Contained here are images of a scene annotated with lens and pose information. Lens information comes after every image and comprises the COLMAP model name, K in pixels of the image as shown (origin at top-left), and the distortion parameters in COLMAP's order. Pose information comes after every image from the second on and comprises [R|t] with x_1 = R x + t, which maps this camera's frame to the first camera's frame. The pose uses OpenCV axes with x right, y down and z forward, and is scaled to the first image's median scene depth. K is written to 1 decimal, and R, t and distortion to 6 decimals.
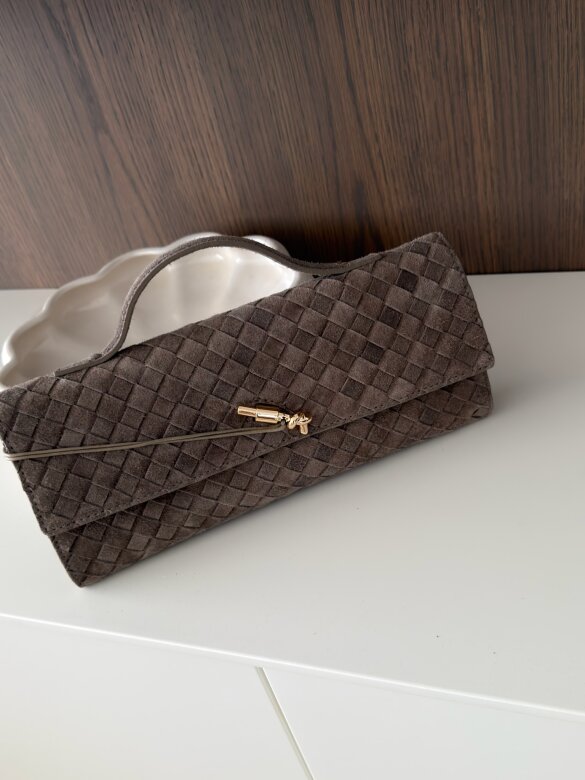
lens RADIAL K [[850.1, 0, 299.2], [0, 850.1, 398.3], [0, 0, 1]] dist [0.091696, 0.000000]
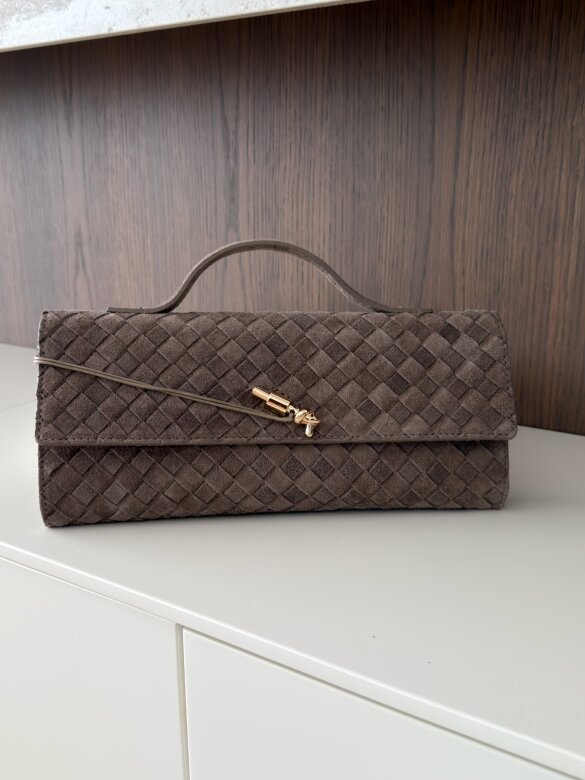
lens RADIAL K [[850.1, 0, 275.7], [0, 850.1, 396.3], [0, 0, 1]] dist [0.091696, 0.000000]
pose [[0.940463, 0.277083, -0.196860, 0.152042], [-0.330882, 0.878830, -0.343764, 0.352956], [0.077755, 0.388435, 0.918190, 0.061288]]
